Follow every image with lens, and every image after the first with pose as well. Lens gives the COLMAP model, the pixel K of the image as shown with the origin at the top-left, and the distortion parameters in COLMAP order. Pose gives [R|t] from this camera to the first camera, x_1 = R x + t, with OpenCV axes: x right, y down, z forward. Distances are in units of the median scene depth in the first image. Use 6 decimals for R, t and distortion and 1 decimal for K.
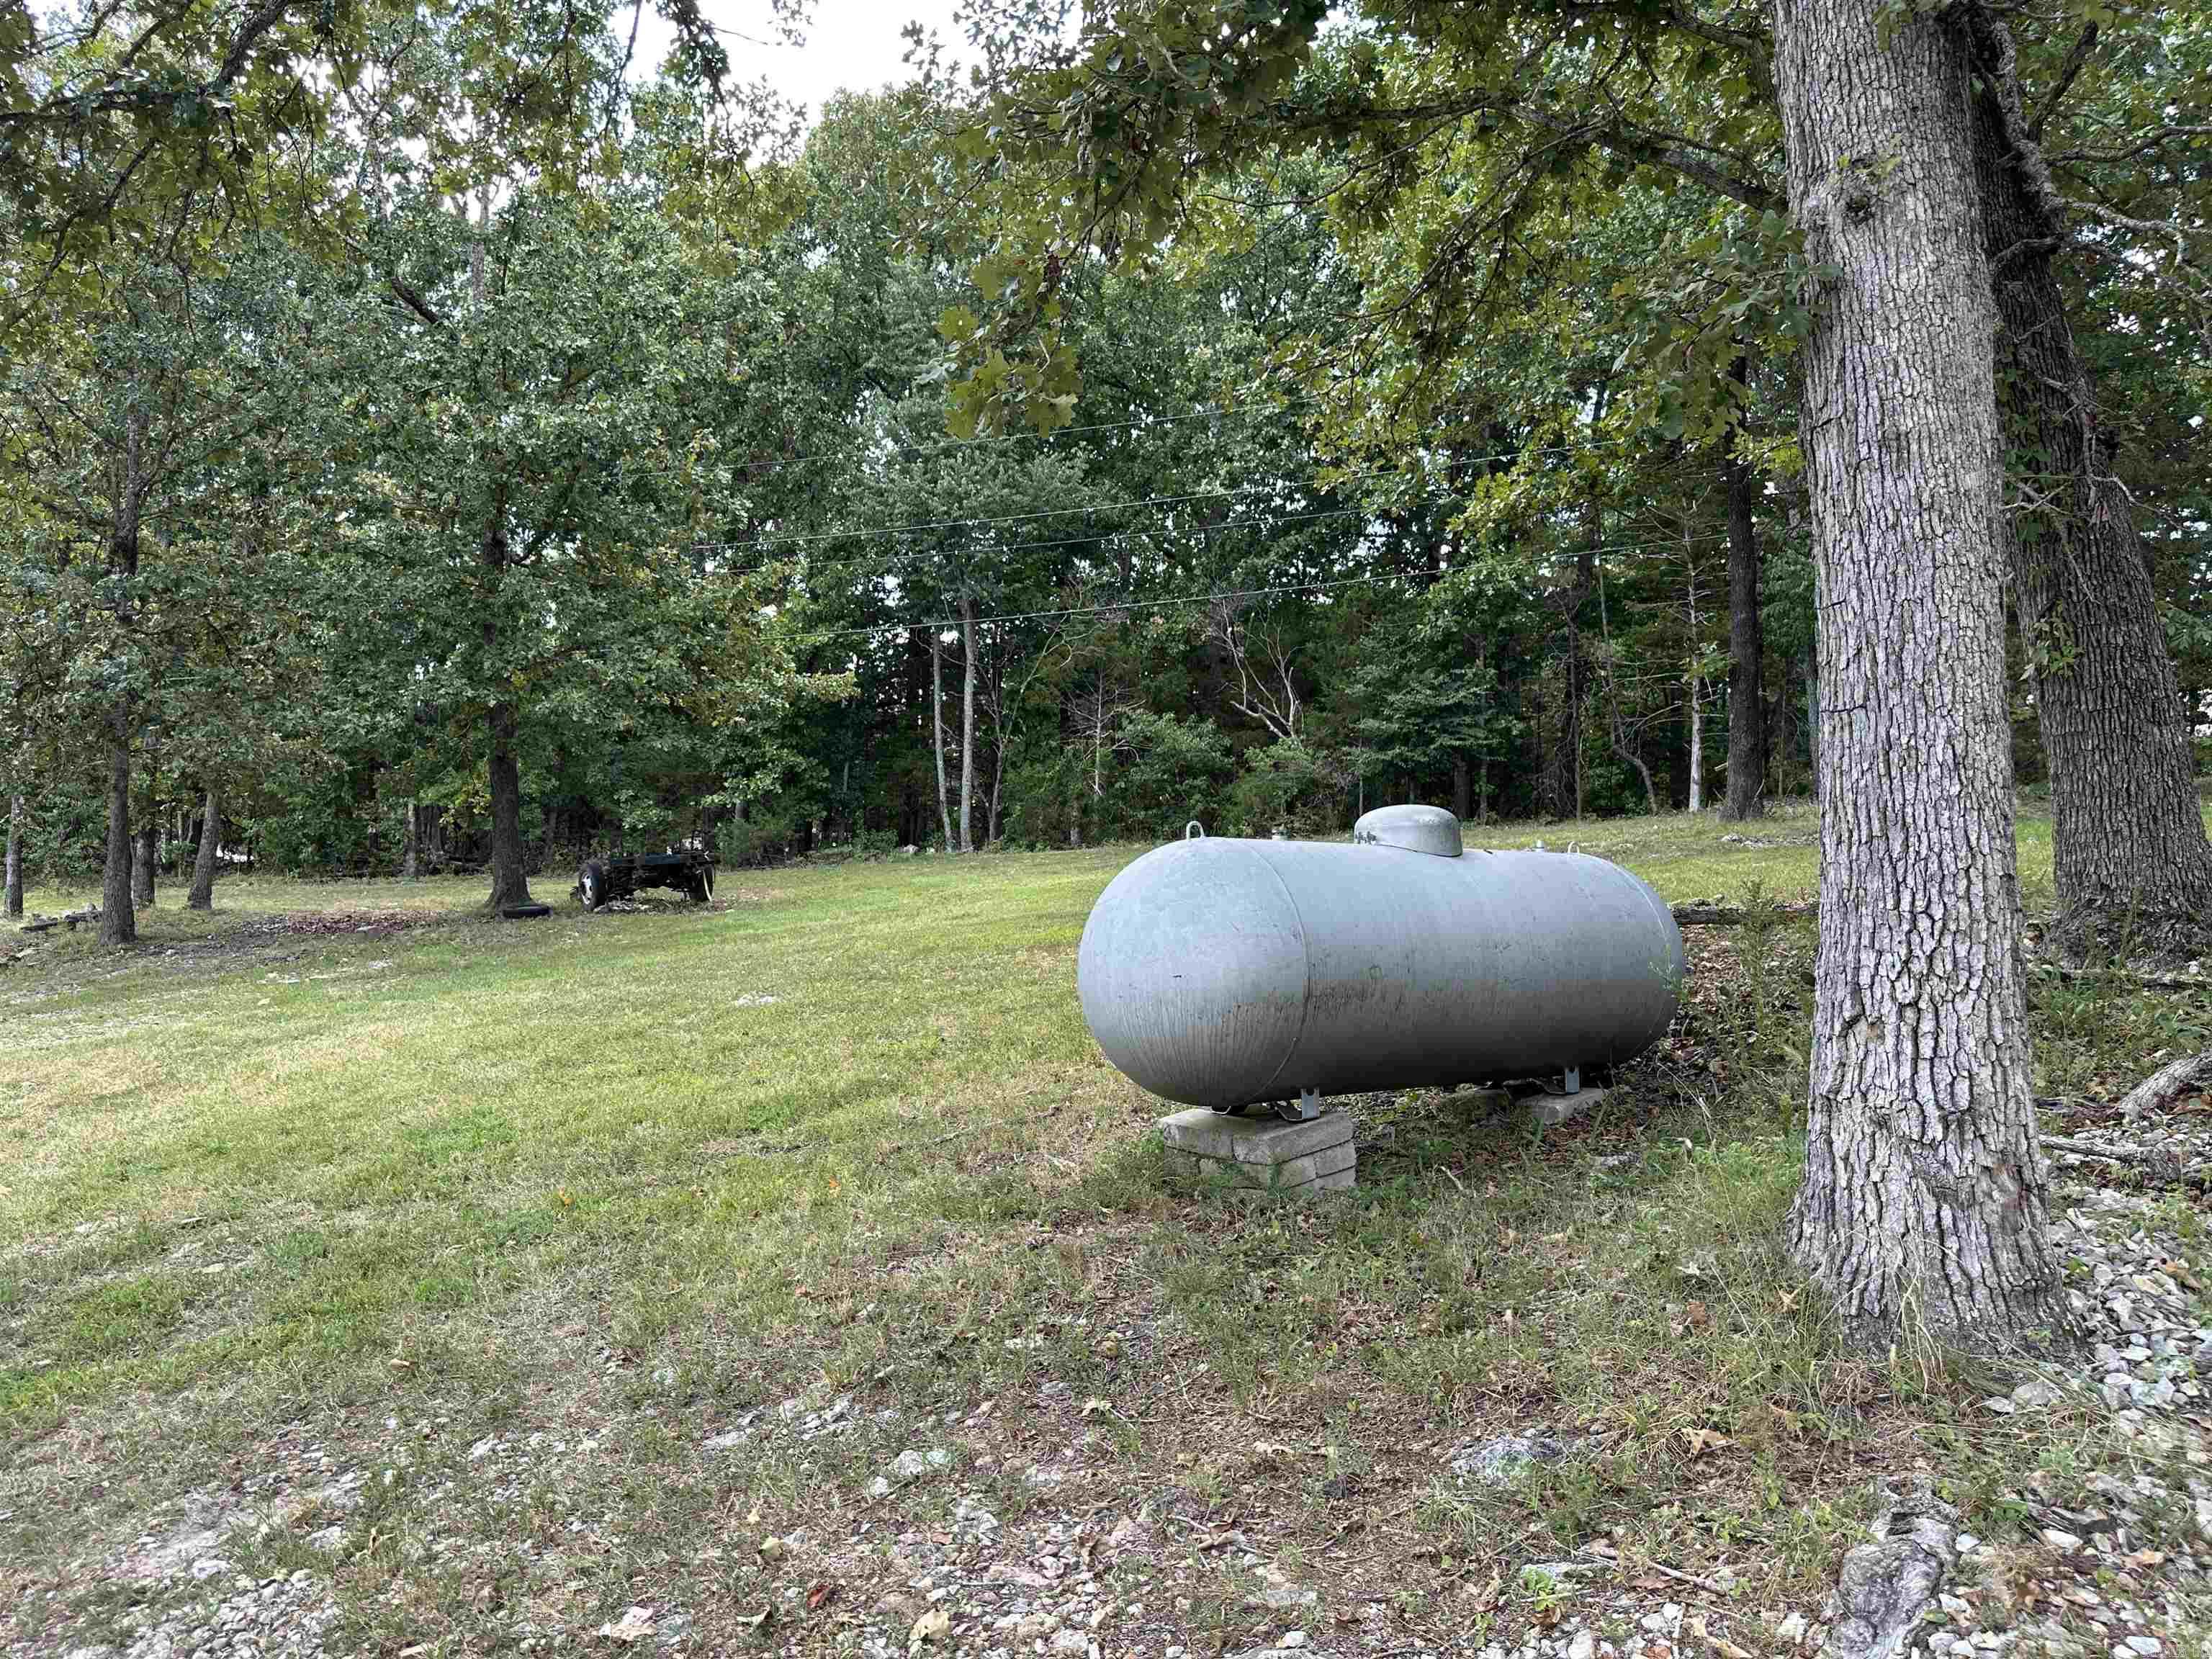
lens RADIAL K [[1560.7, 0, 1102.4], [0, 1560.7, 845.0], [0, 0, 1]] dist [0.010793, -0.017553]
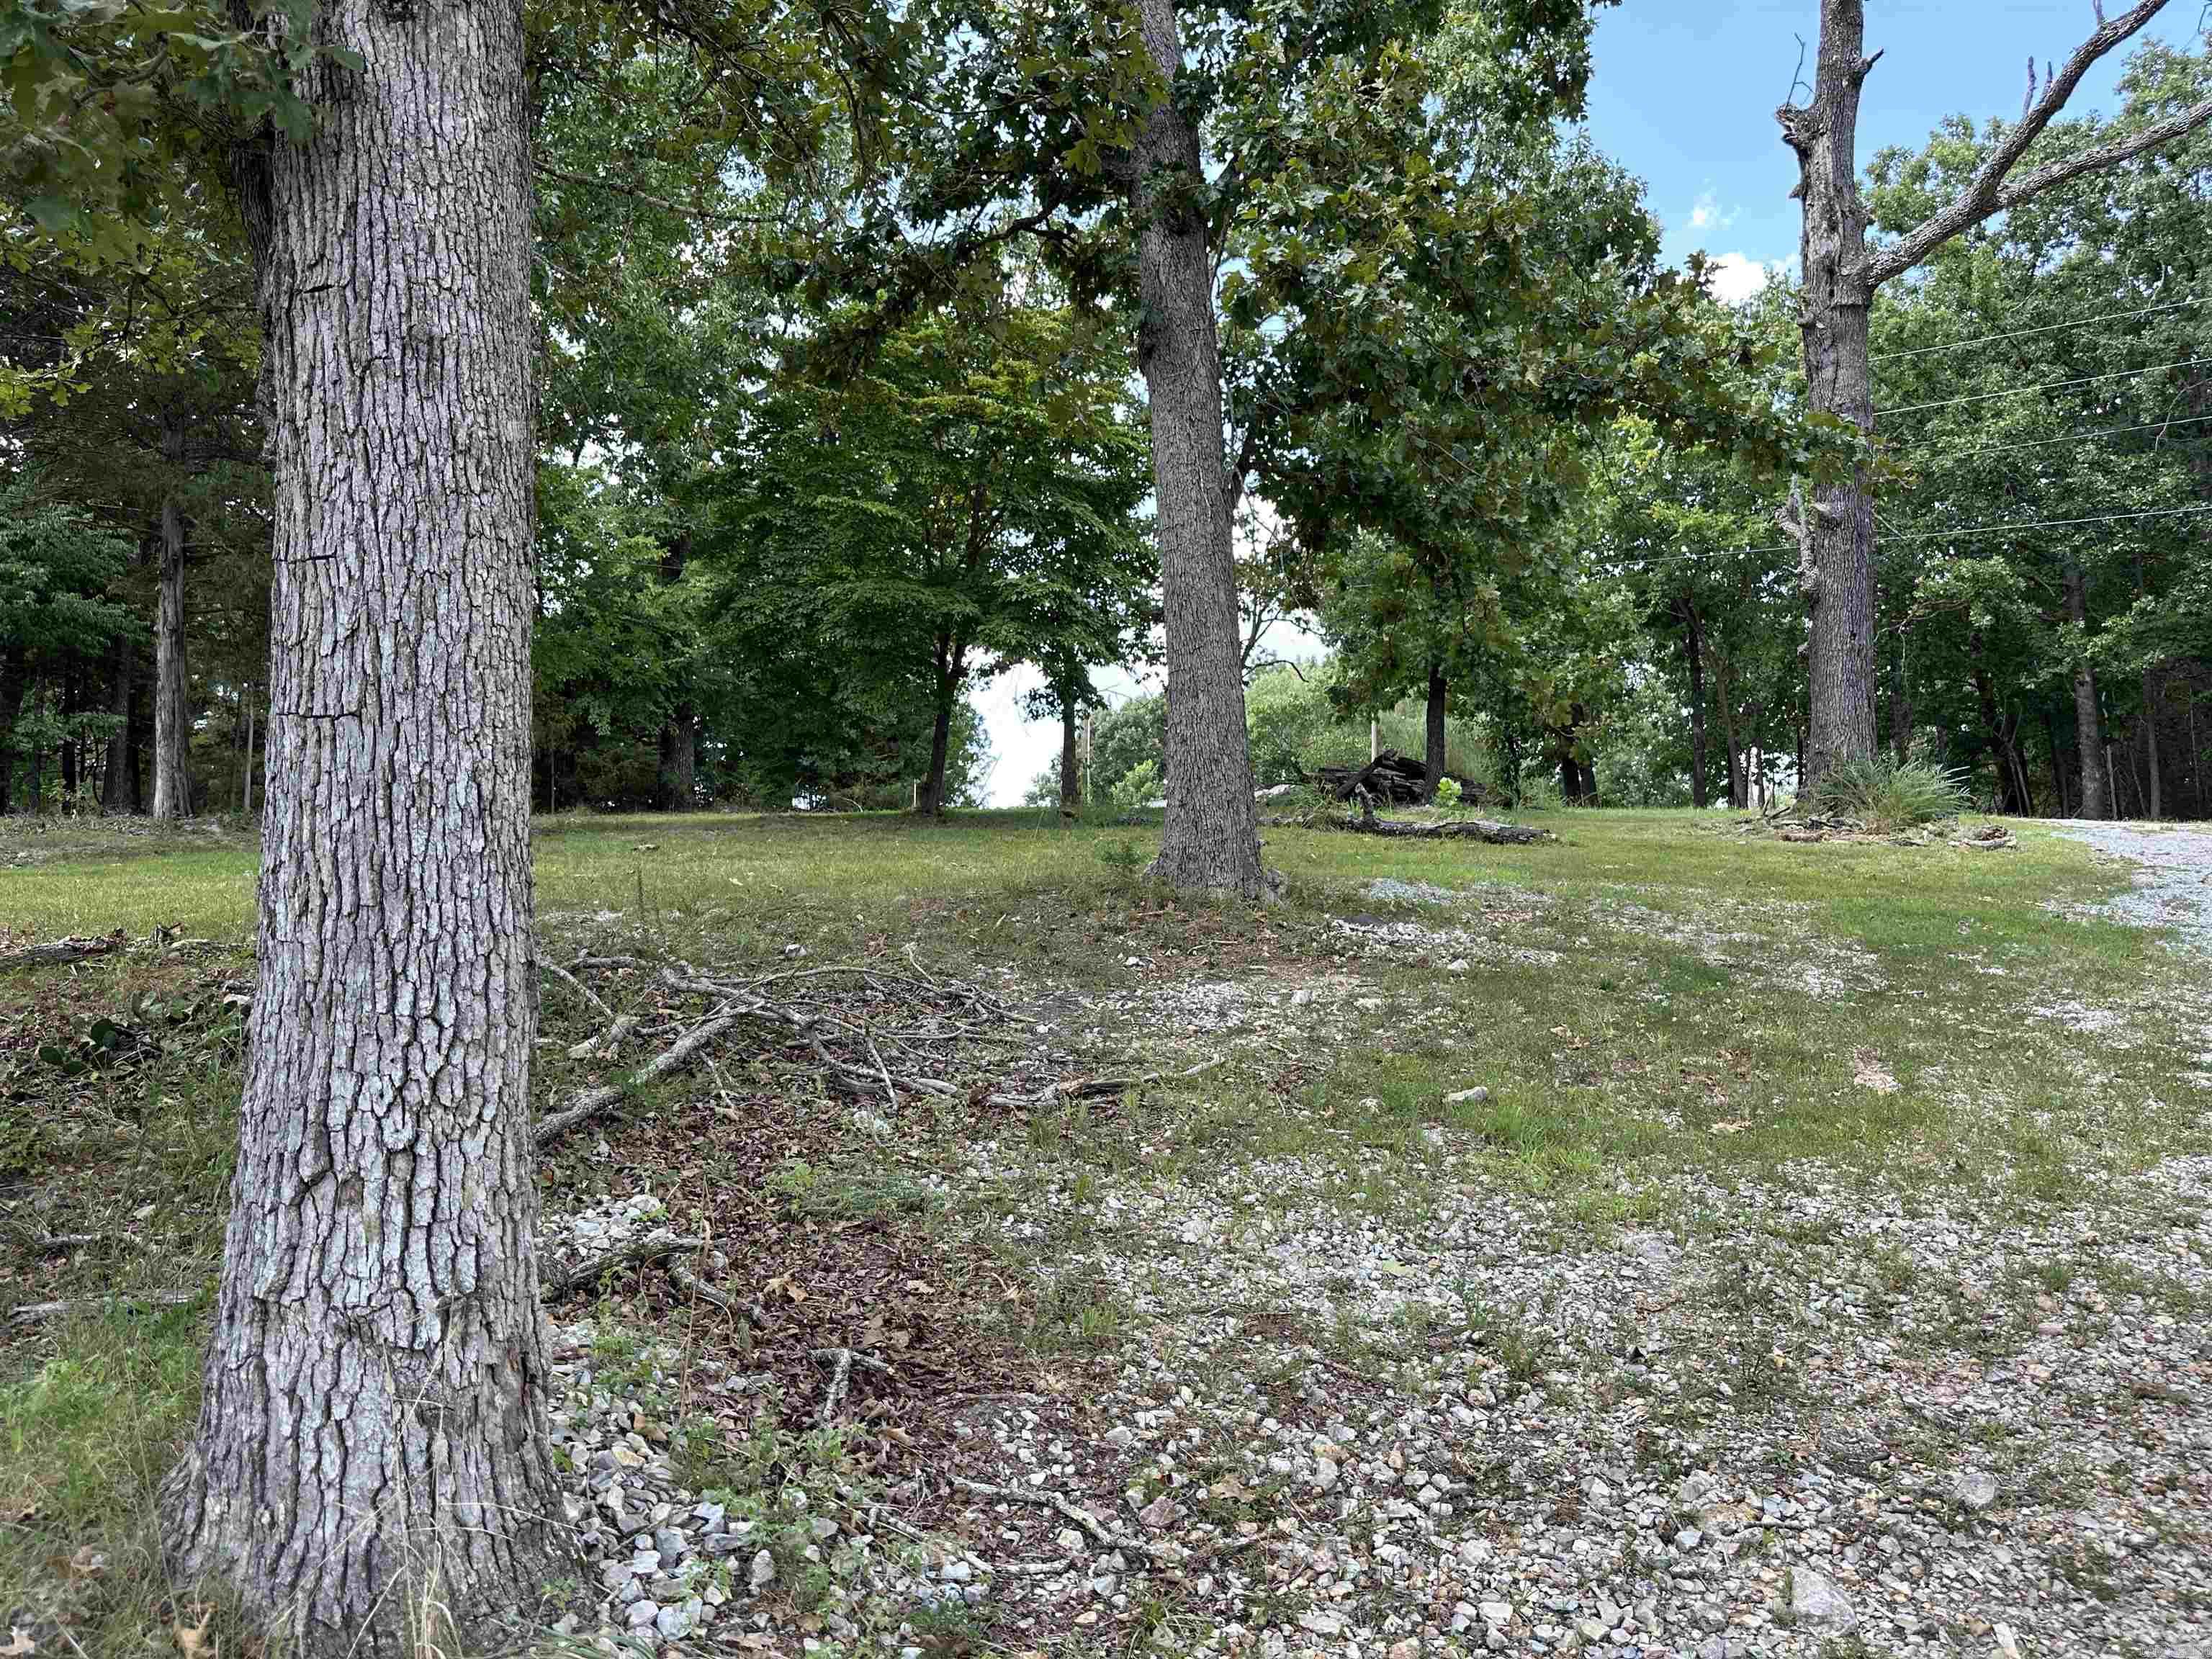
lens RADIAL K [[1560.7, 0, 1102.4], [0, 1560.7, 845.0], [0, 0, 1]] dist [0.010793, -0.017553]
pose [[0.483472, 0.053767, 0.873707, 0.052420], [-0.040969, 0.998408, -0.038771, -0.019108], [-0.874401, -0.017051, 0.484905, 0.392399]]
